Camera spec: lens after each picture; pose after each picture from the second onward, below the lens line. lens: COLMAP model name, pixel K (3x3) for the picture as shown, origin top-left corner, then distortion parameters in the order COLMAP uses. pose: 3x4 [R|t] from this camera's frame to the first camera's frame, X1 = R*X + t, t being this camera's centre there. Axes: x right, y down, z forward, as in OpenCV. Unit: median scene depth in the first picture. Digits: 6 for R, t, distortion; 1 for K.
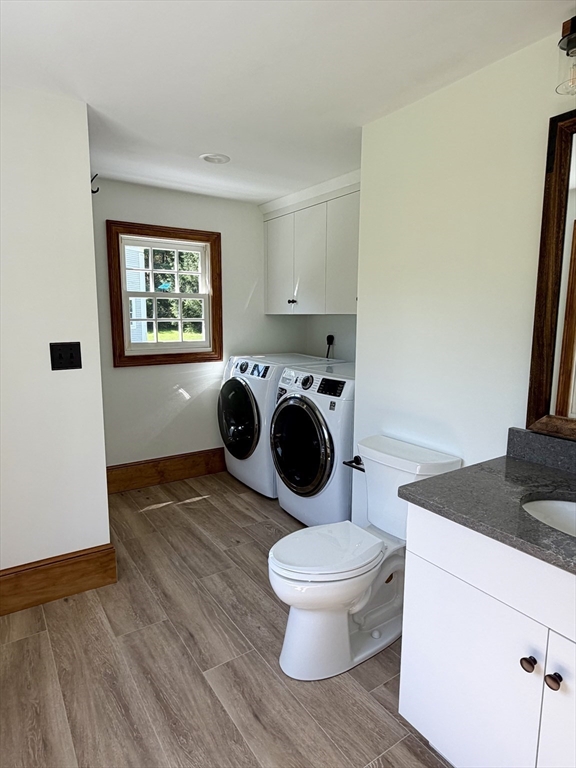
lens RADIAL K [[451.5, 0, 287.7], [0, 451.5, 383.2], [0, 0, 1]] dist [0.004180, 0.001185]
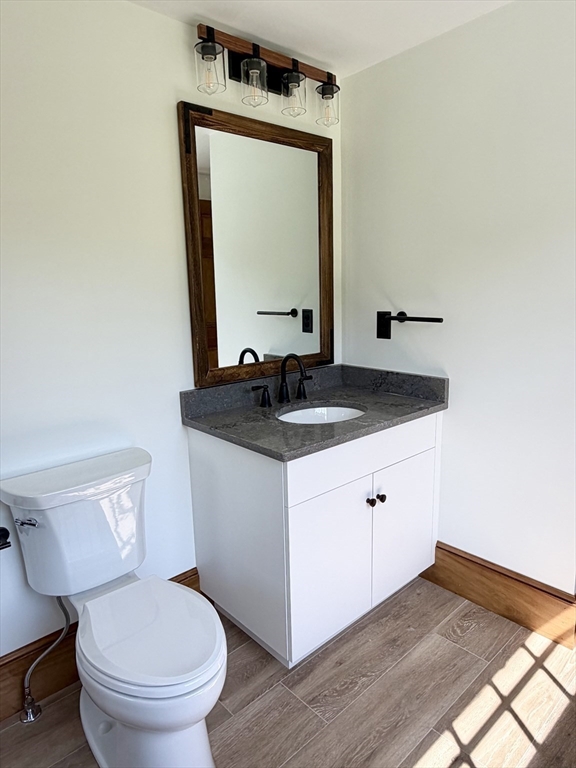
lens RADIAL K [[486.3, 0, 289.2], [0, 486.3, 384.3], [0, 0, 1]] dist [-0.002988, 0.000102]
pose [[-0.132446, -0.194276, 0.971964, -0.714079], [0.169979, 0.961625, 0.215372, -0.136081], [-0.976507, 0.193739, -0.094341, 0.976668]]
